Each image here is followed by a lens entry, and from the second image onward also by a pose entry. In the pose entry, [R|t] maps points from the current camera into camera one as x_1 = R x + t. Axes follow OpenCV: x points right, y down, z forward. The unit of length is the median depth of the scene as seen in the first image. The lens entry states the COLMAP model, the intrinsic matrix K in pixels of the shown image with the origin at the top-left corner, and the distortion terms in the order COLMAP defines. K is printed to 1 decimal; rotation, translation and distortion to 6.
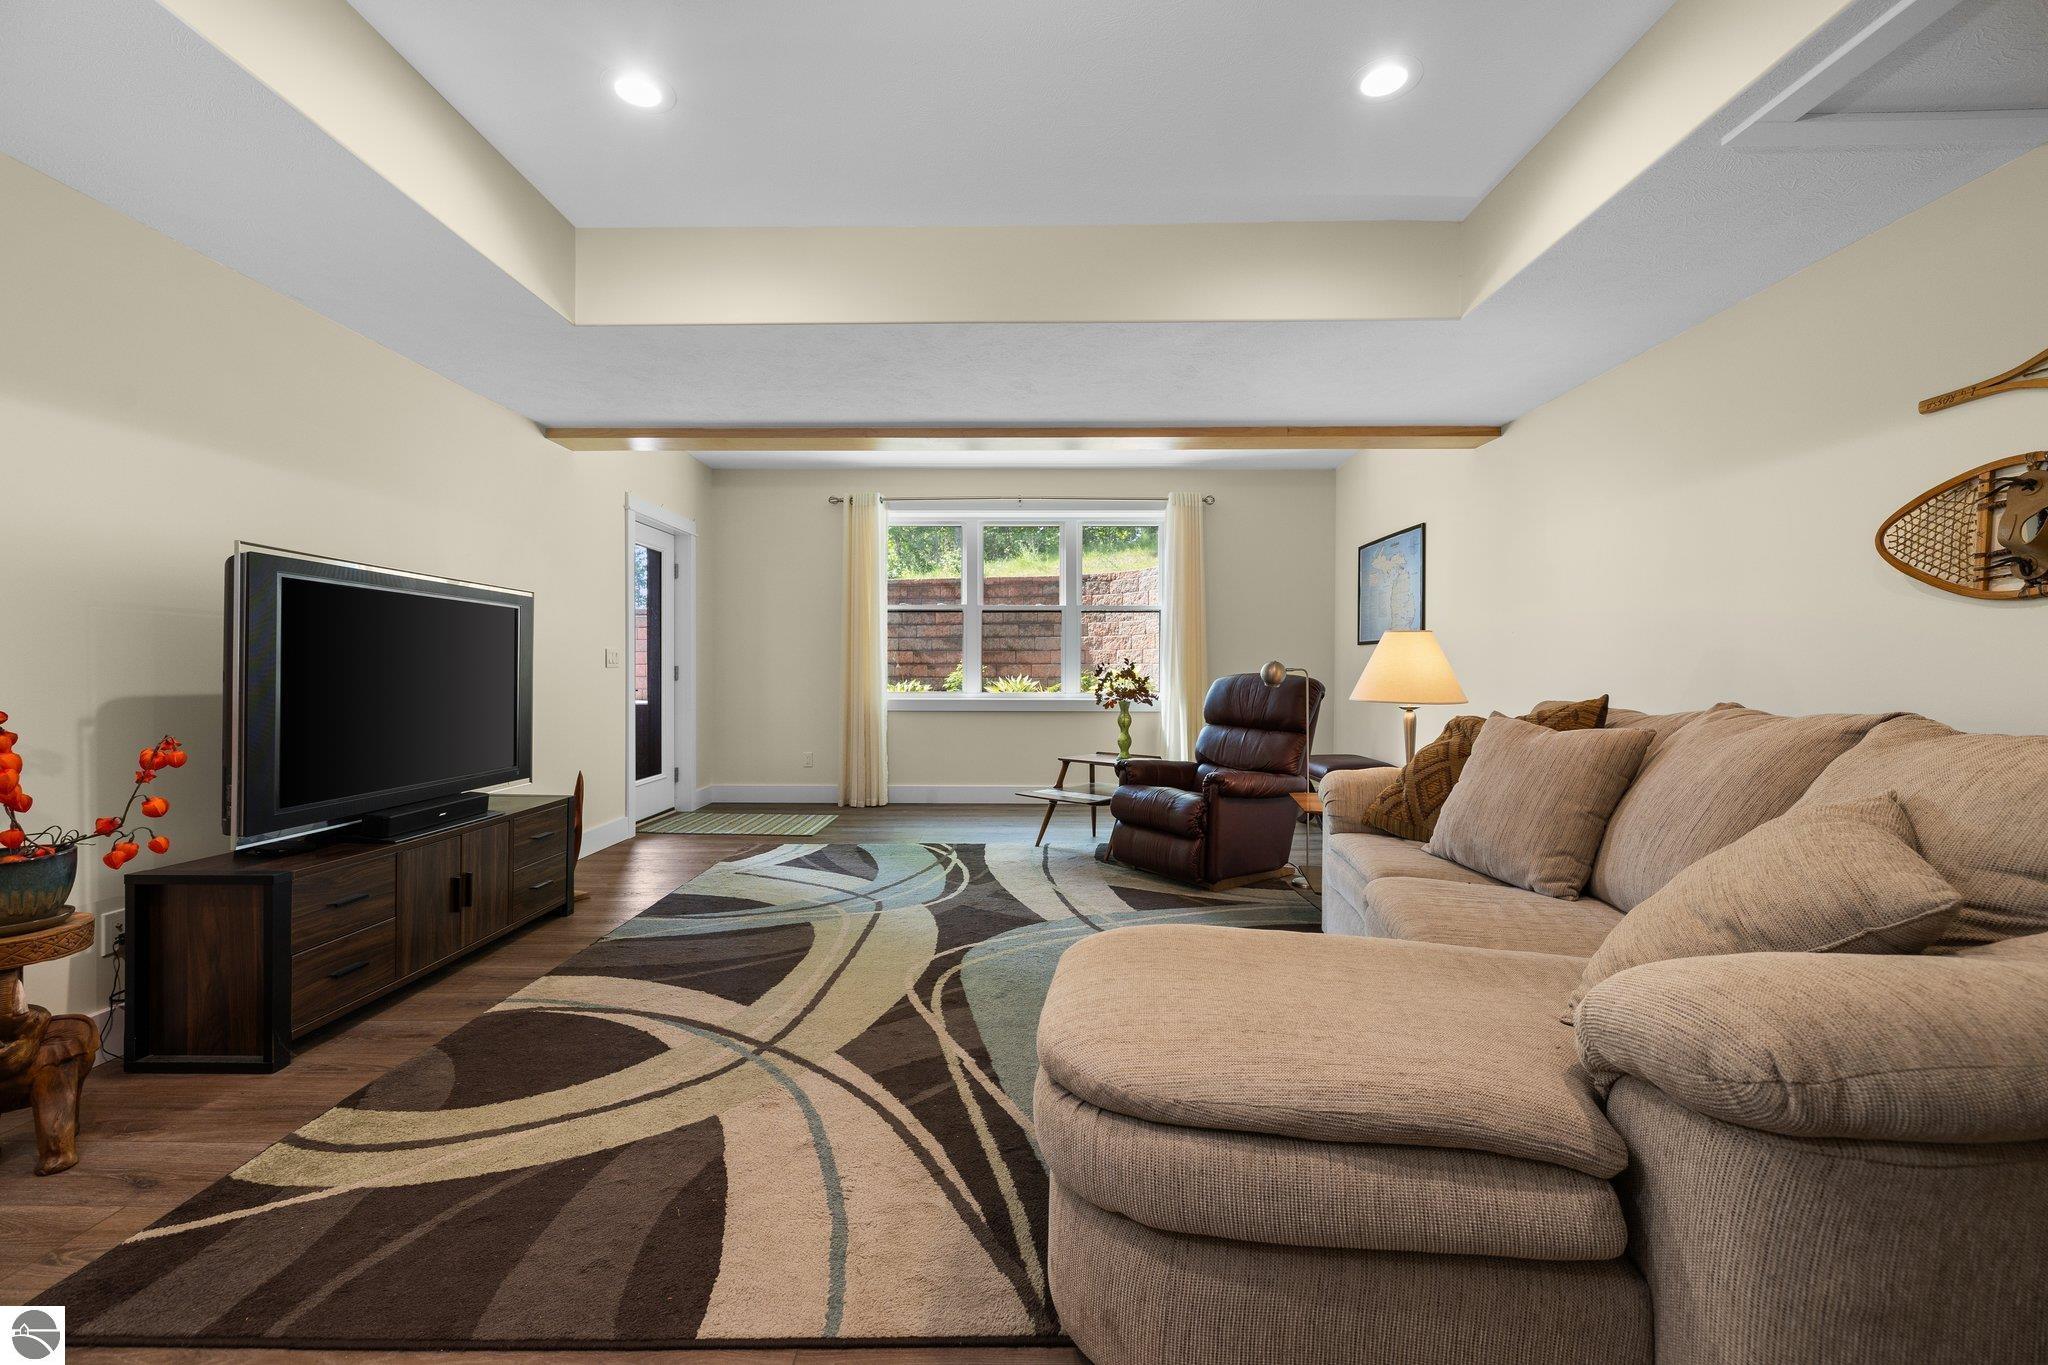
lens RADIAL K [[863.9, 0, 1006.8], [0, 863.9, 672.9], [0, 0, 1]] dist [0.000820, 0.000251]
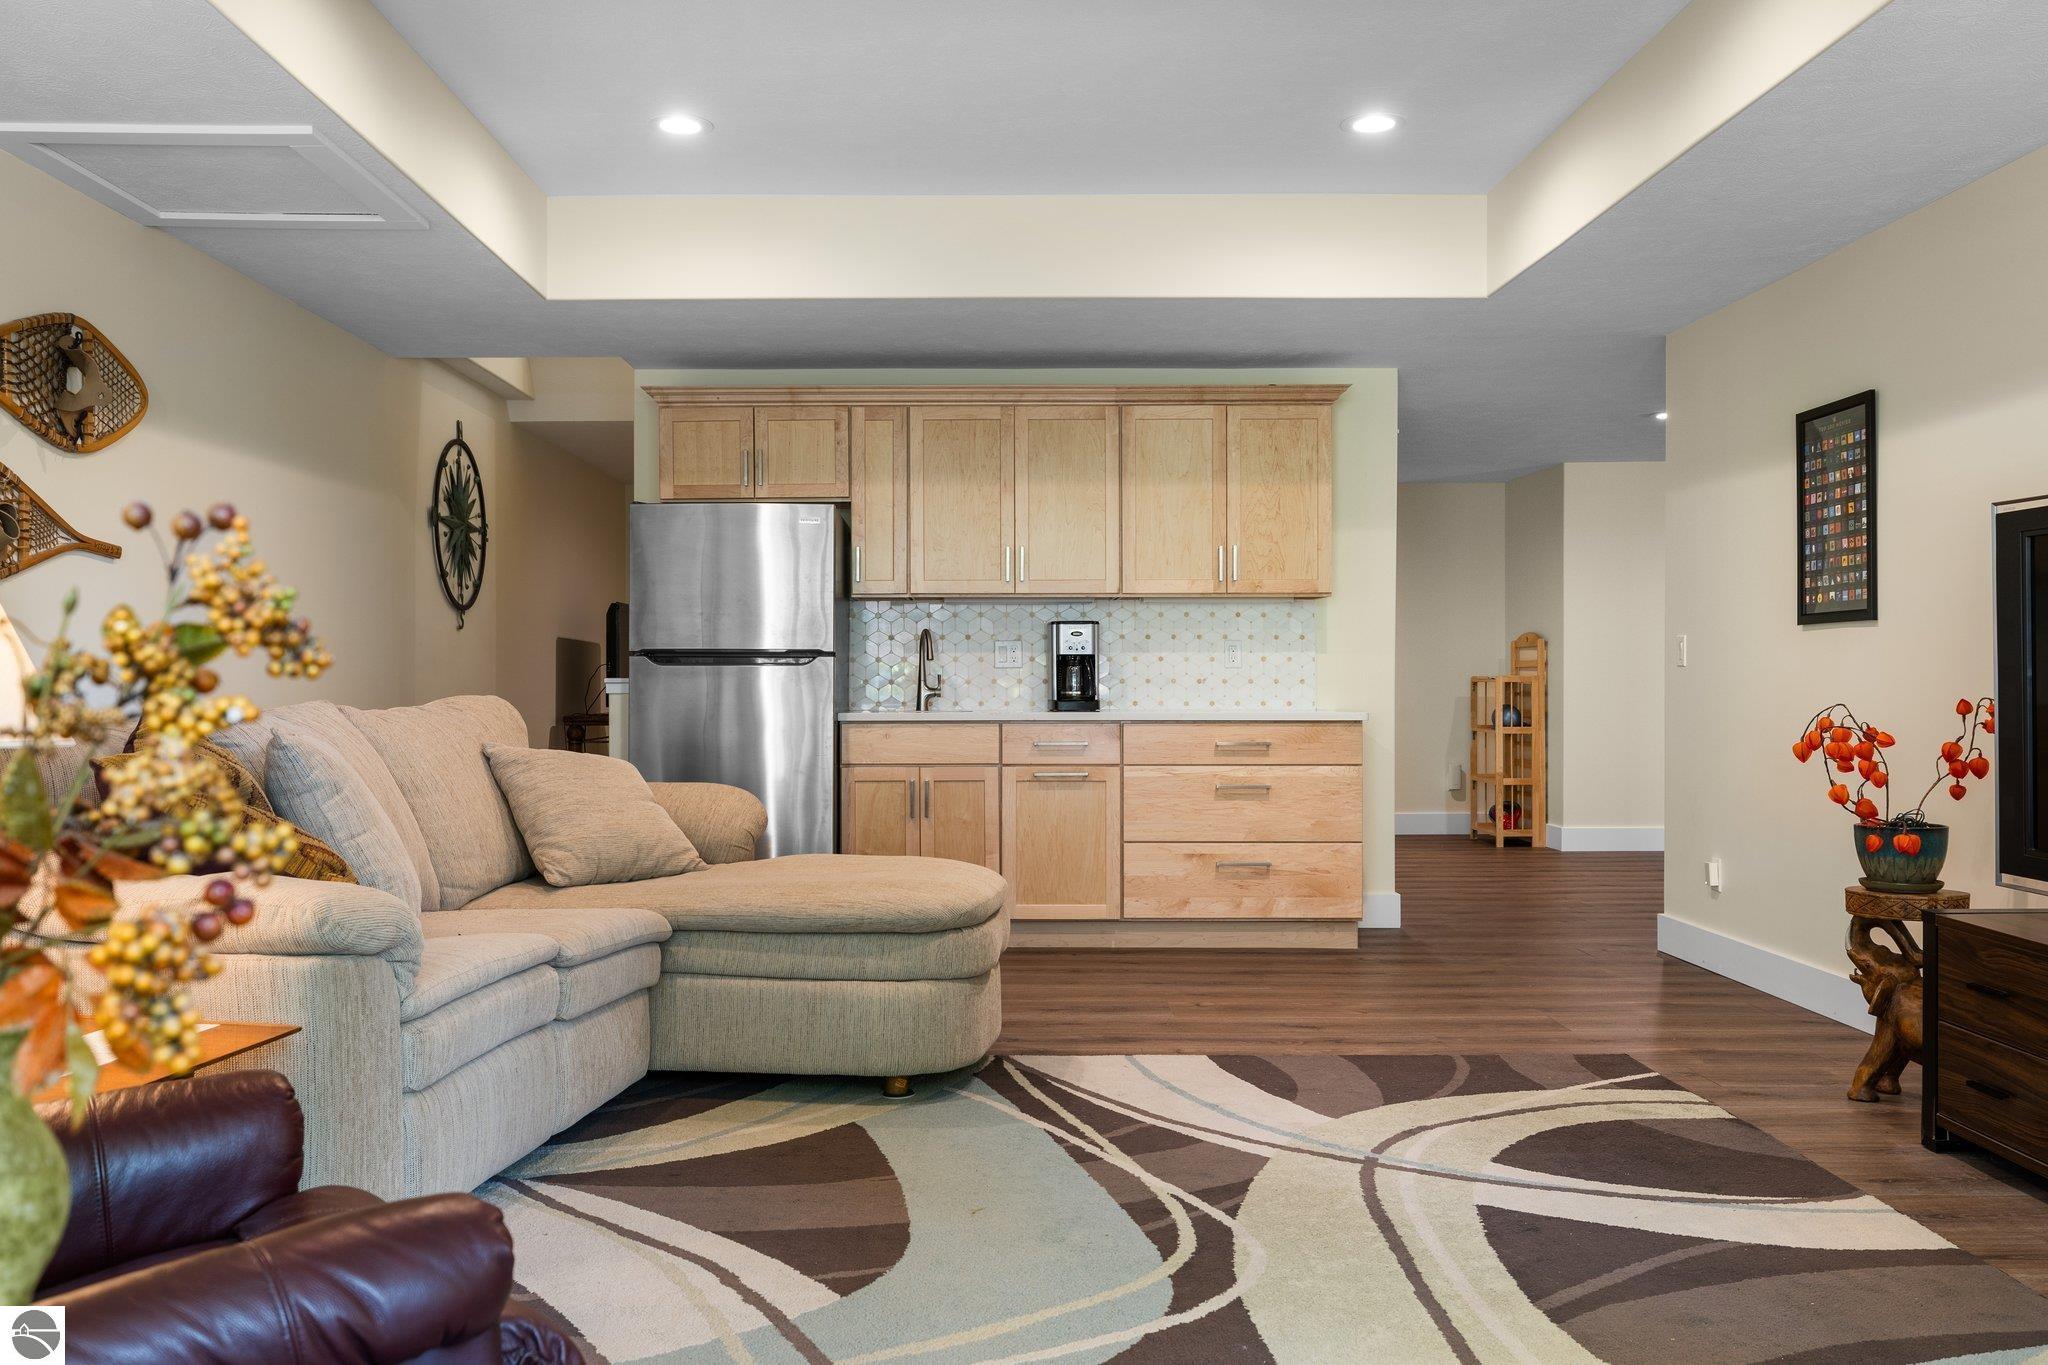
lens RADIAL K [[1885.3, 0, 896.9], [0, 1885.3, 680.8], [0, 0, 1]] dist [0.002444, -0.002441]
pose [[-0.999769, 0.001909, 0.021418, 0.089819], [0.001941, 0.999997, 0.001493, 0.007580], [-0.021416, 0.001534, -0.999769, 2.453431]]
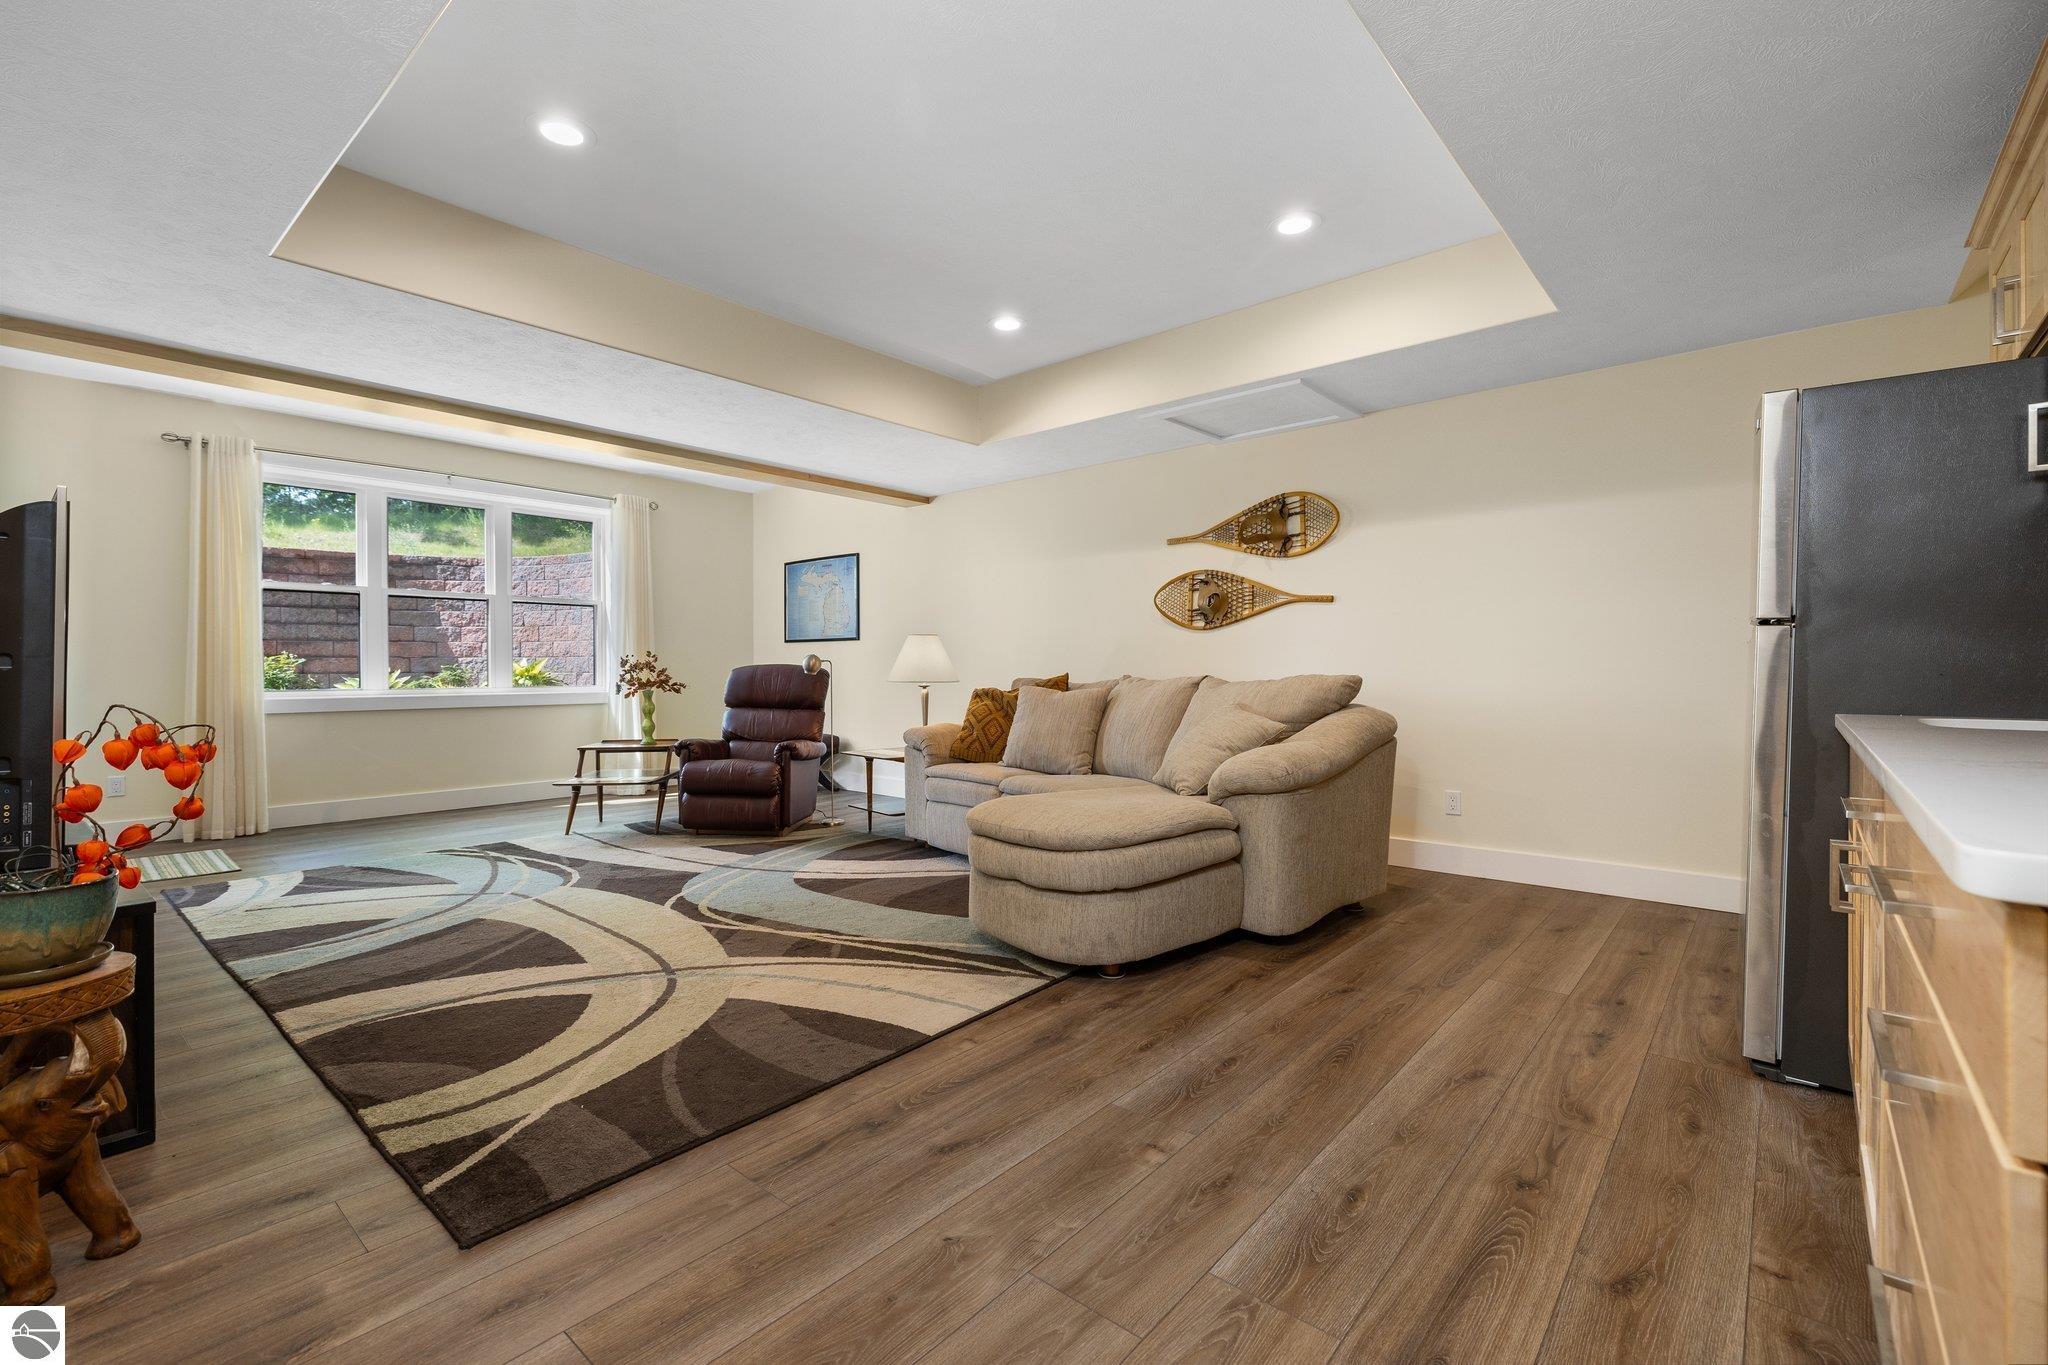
lens RADIAL K [[866.9, 0, 1018.4], [0, 866.9, 668.2], [0, 0, 1]] dist [0.001157, 0.000207]
pose [[0.649472, -0.004934, 0.760370, -0.812120], [0.005975, 0.999981, 0.001385, 0.012273], [-0.760362, 0.003644, 0.649489, -0.142862]]
